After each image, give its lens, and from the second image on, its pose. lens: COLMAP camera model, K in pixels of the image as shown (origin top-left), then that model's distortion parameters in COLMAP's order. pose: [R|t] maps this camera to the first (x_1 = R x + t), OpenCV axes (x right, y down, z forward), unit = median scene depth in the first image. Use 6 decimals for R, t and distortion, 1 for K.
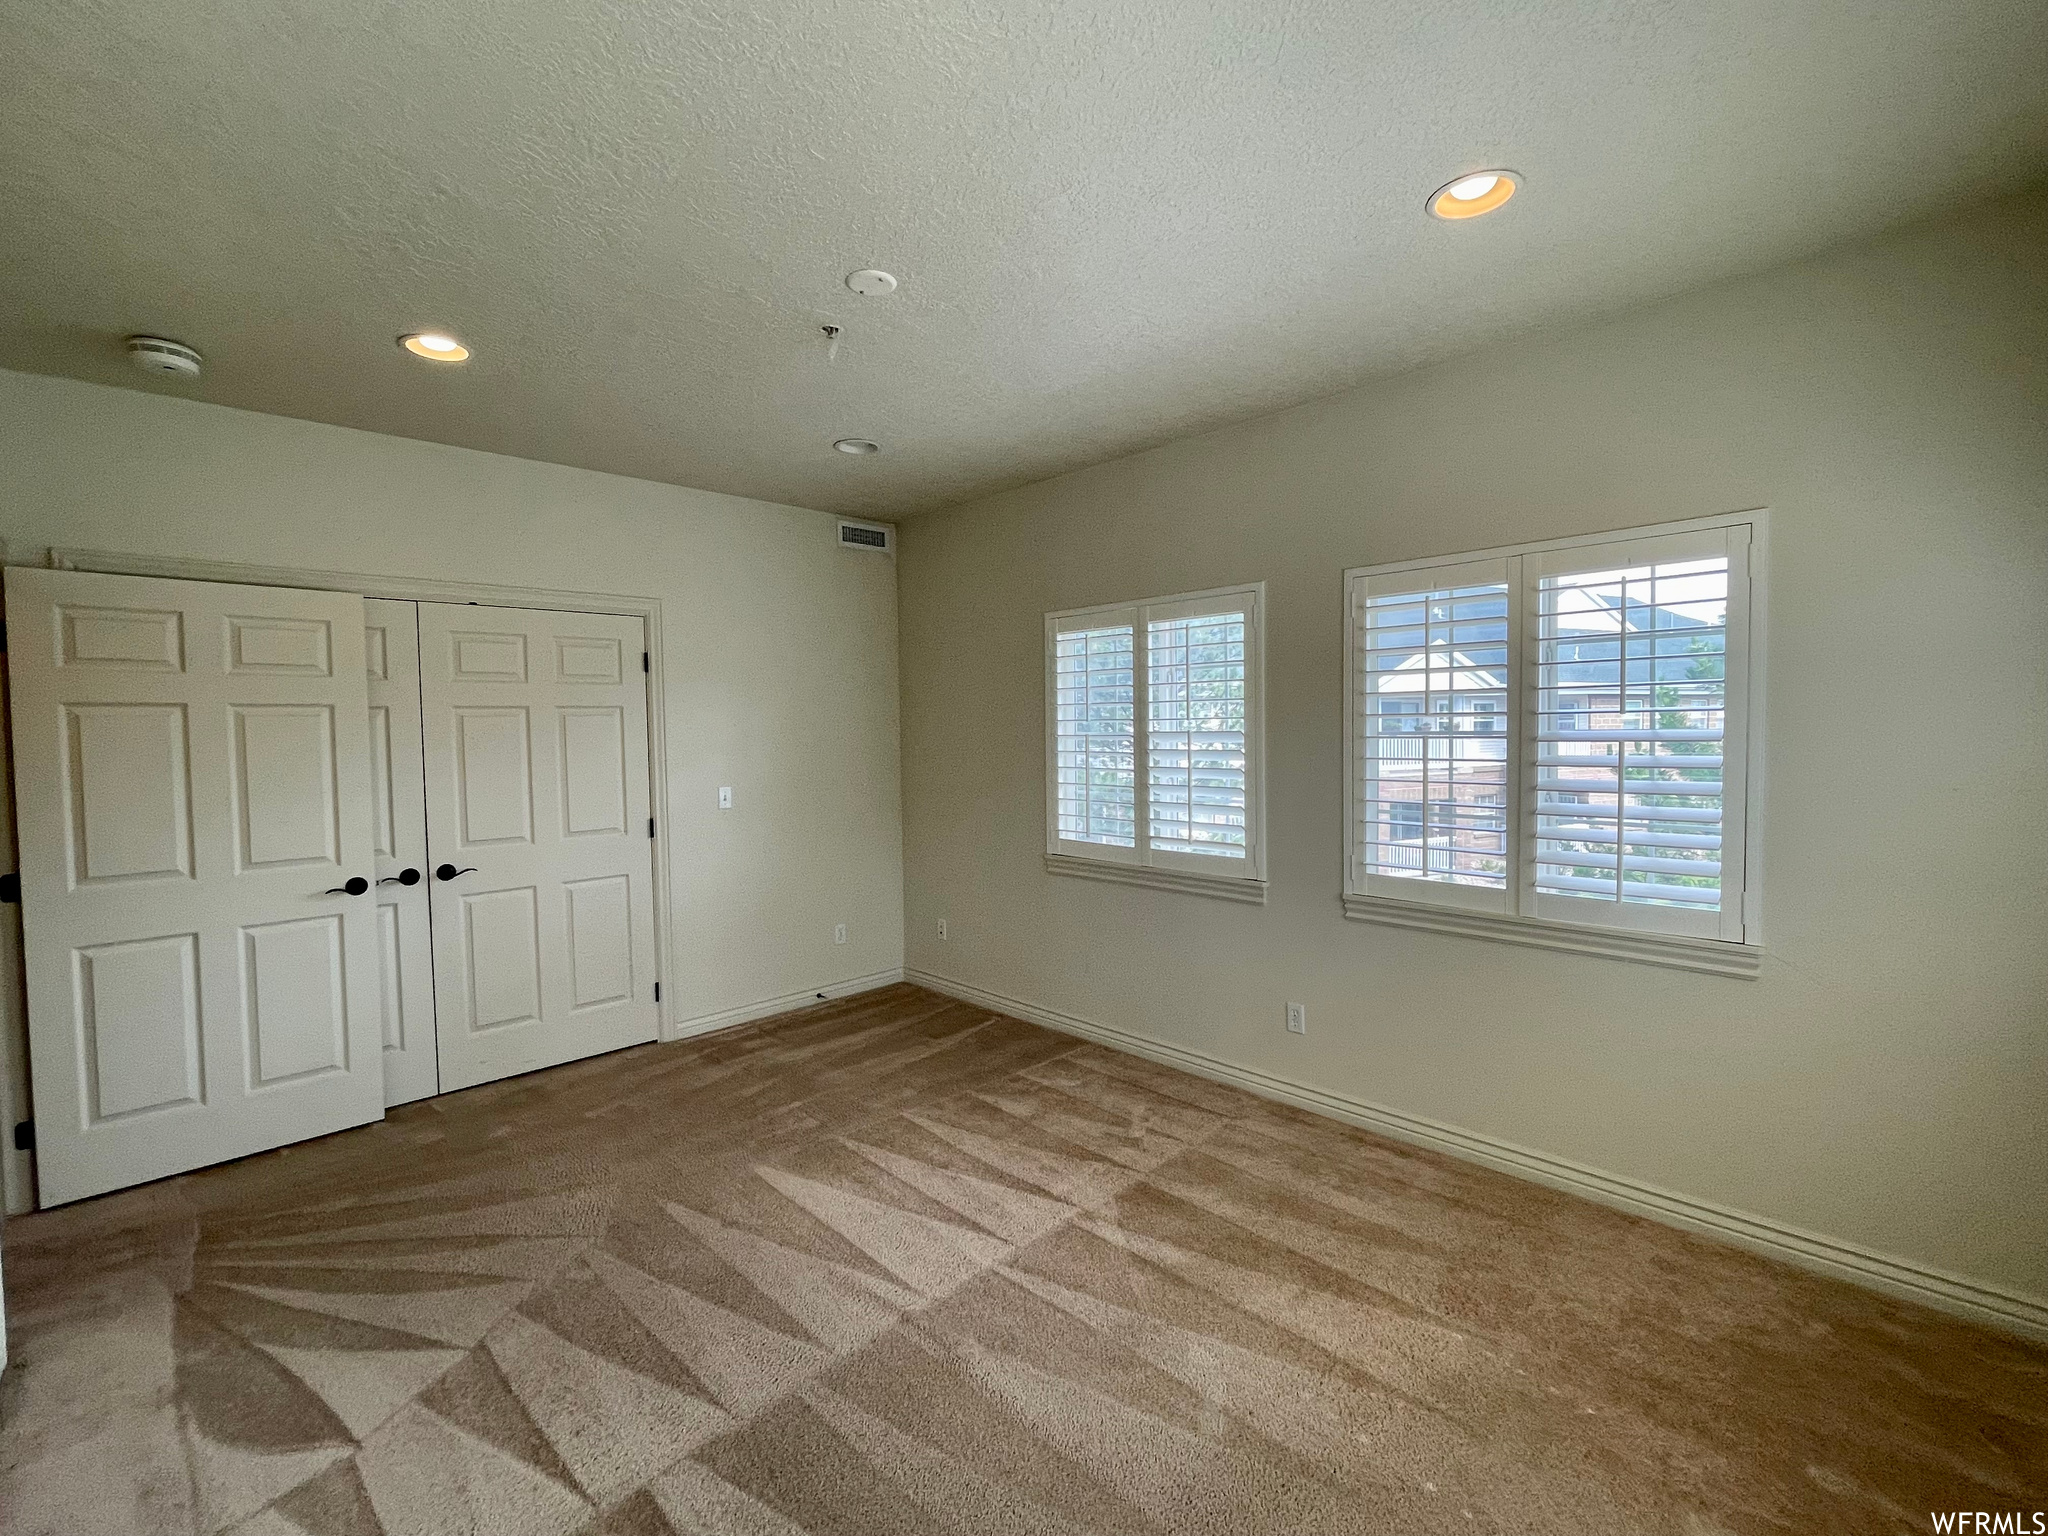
lens RADIAL K [[911.4, 0, 1023.0], [0, 911.4, 758.4], [0, 0, 1]] dist [0.005769, -0.000258]
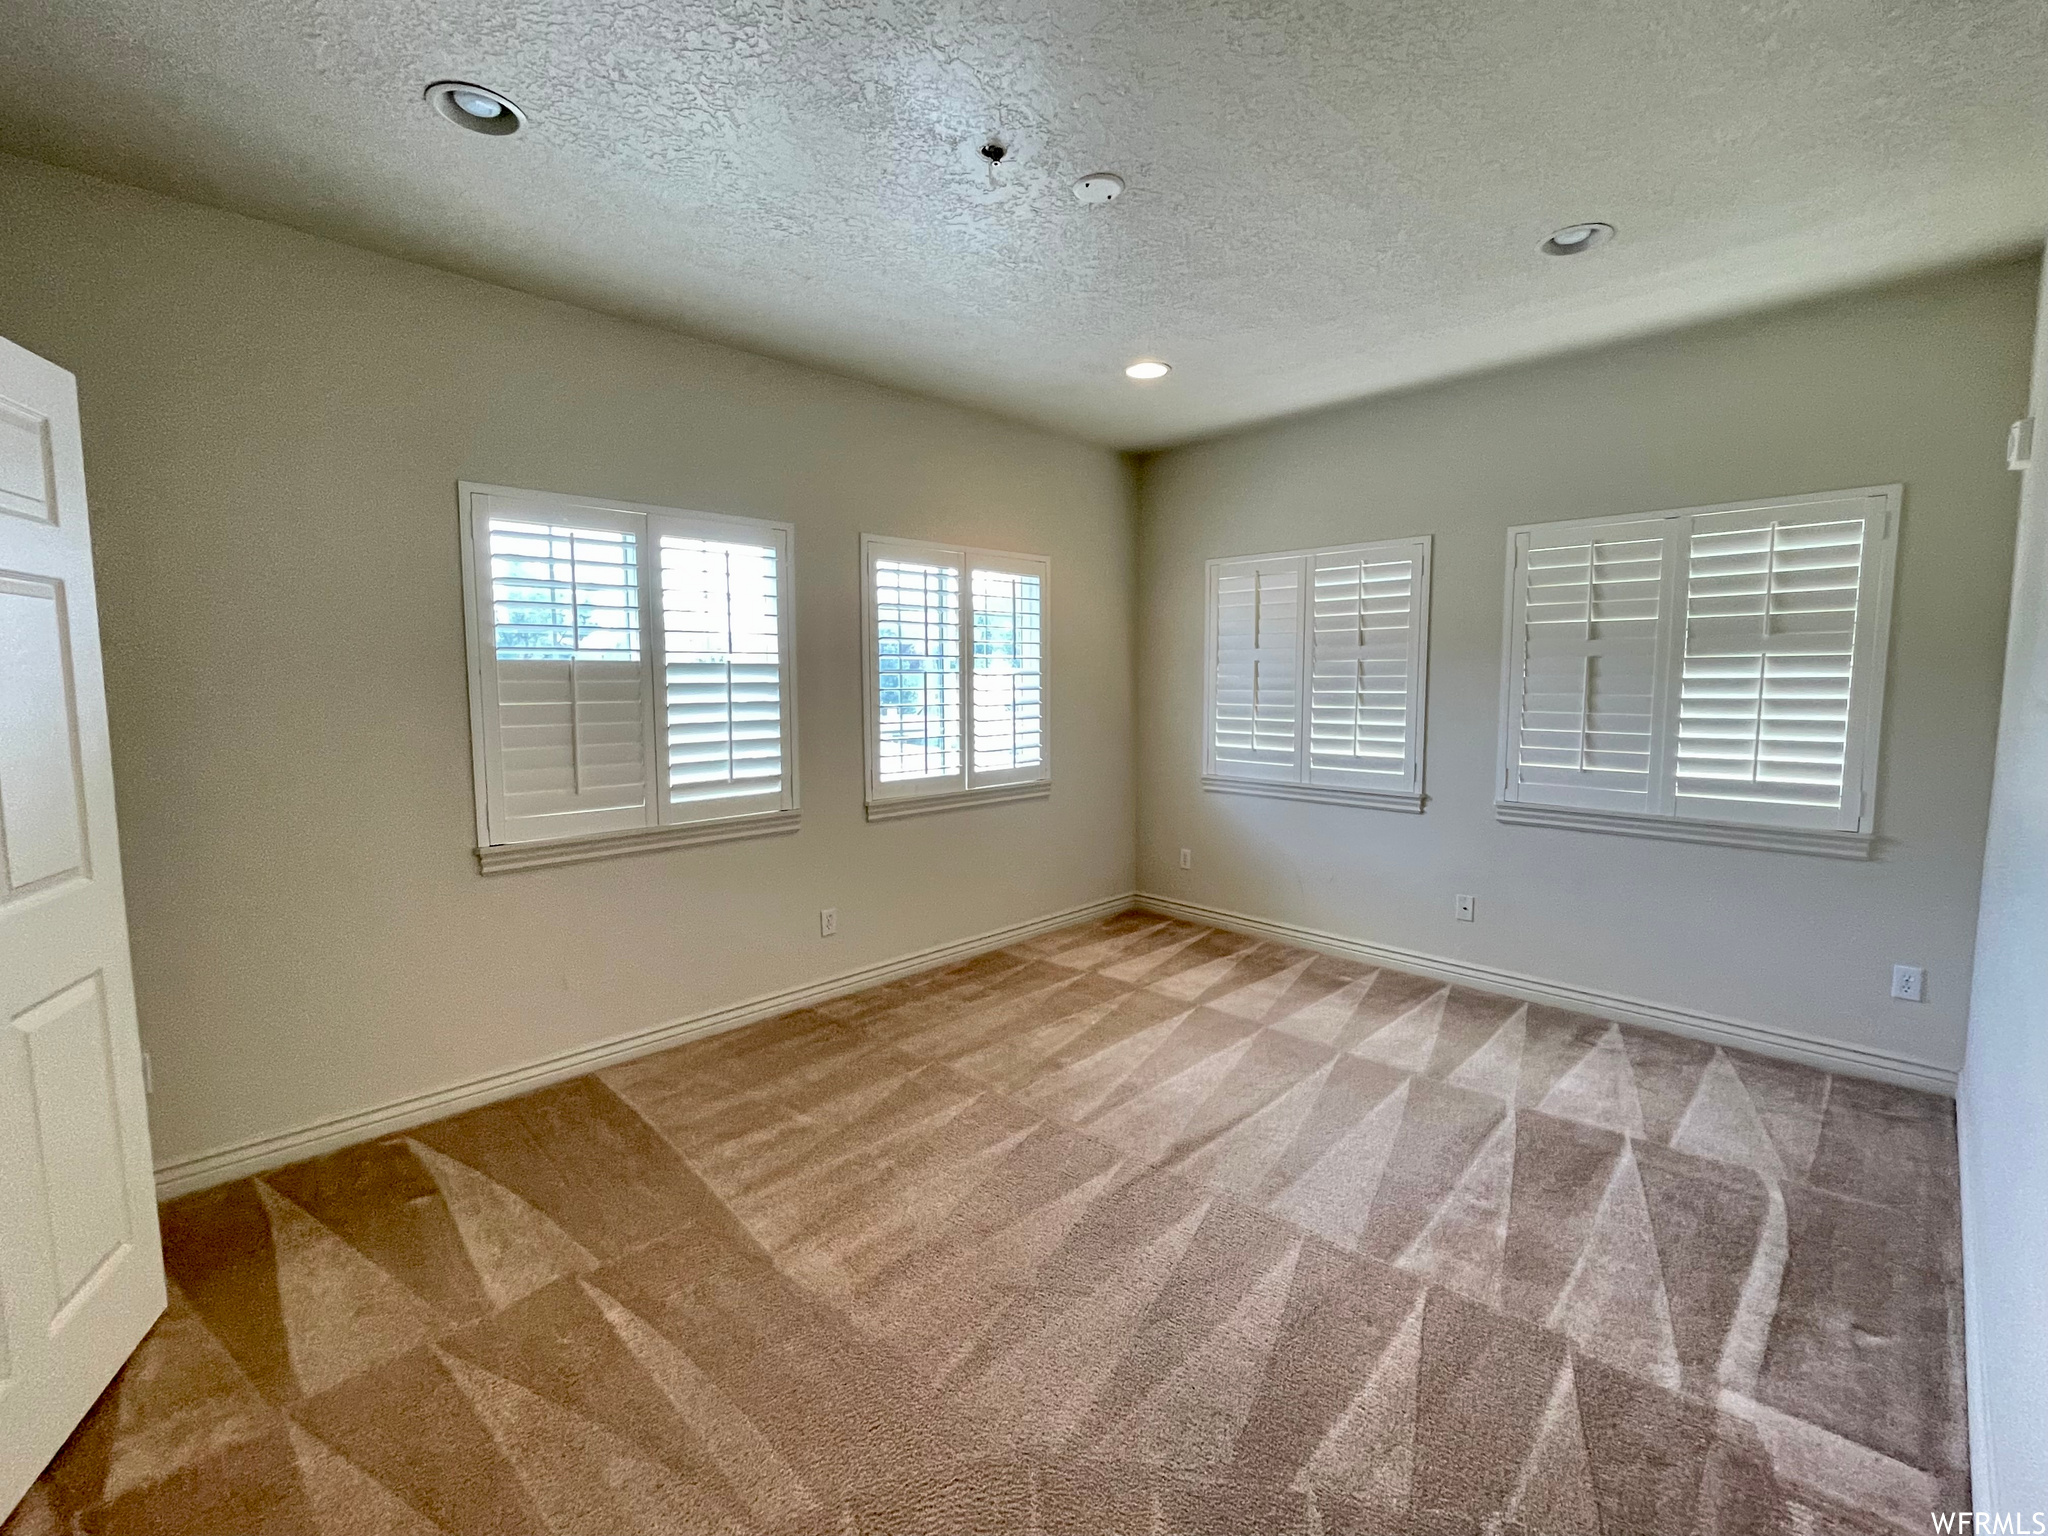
lens RADIAL K [[911.4, 0, 1018.9], [0, 911.4, 758.1], [0, 0, 1]] dist [0.005769, -0.000258]
pose [[-0.024726, -0.087316, 0.995874, -0.852785], [0.029424, 0.995683, 0.088030, -0.011371], [-0.999261, 0.031479, -0.022050, 0.818497]]
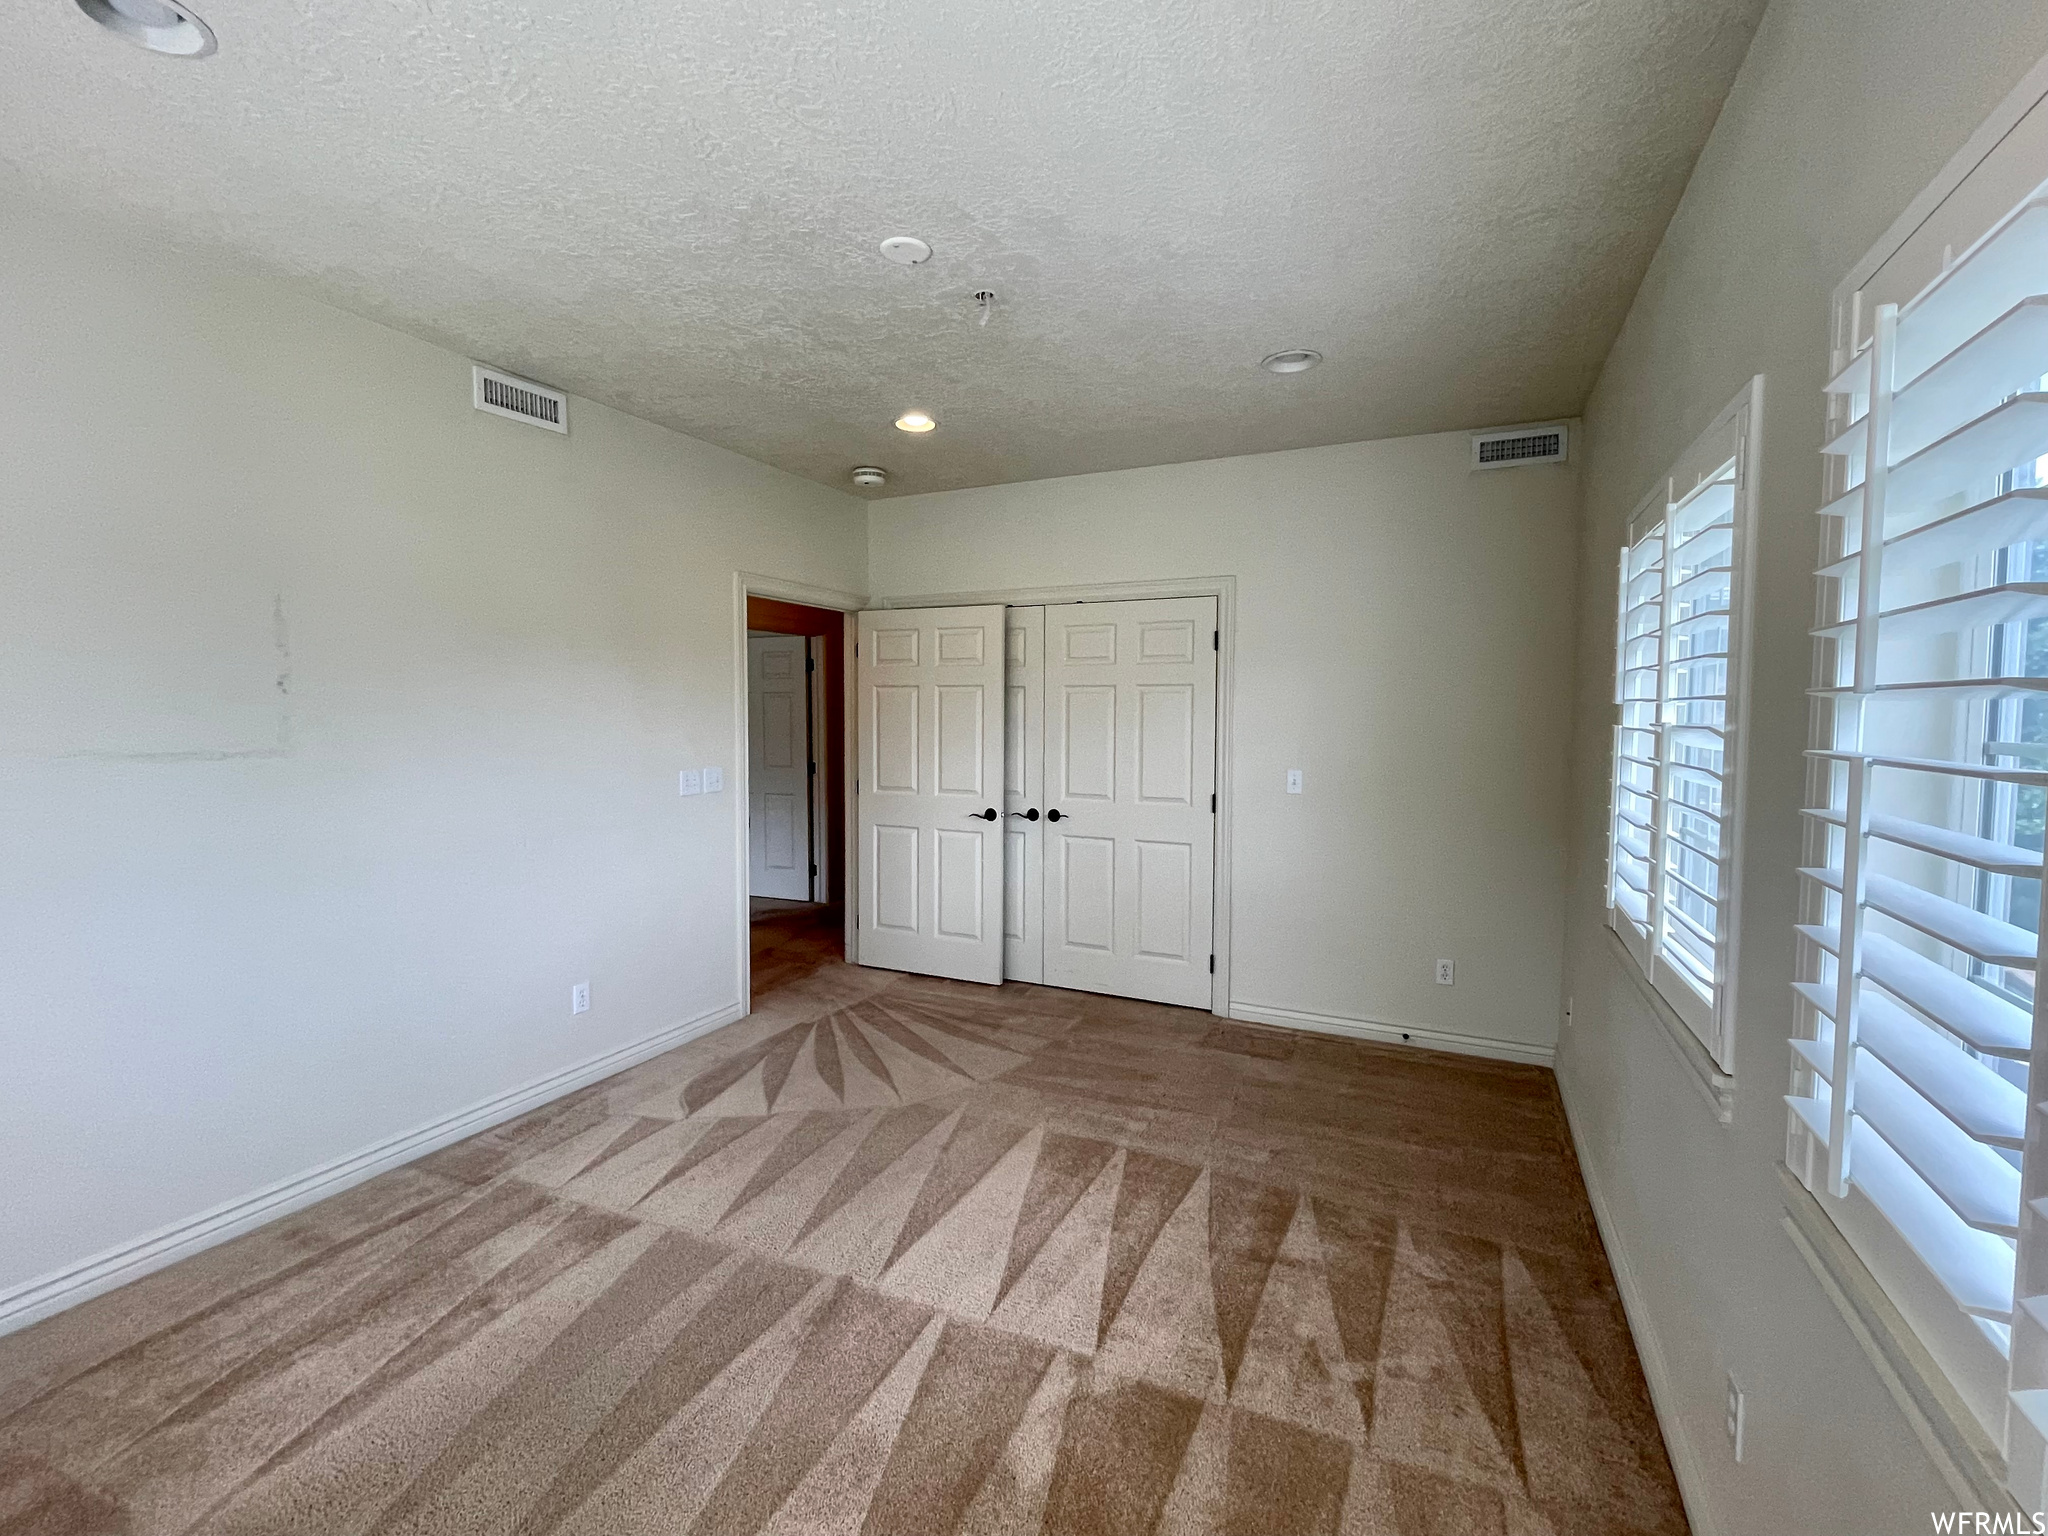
lens RADIAL K [[911.4, 0, 1022.4], [0, 911.4, 757.7], [0, 0, 1]] dist [0.005769, -0.000258]
pose [[0.335216, 0.066822, -0.939769, 0.590531], [-0.044067, 0.997502, 0.055209, -0.026634], [0.941110, 0.022906, 0.337323, 0.565843]]
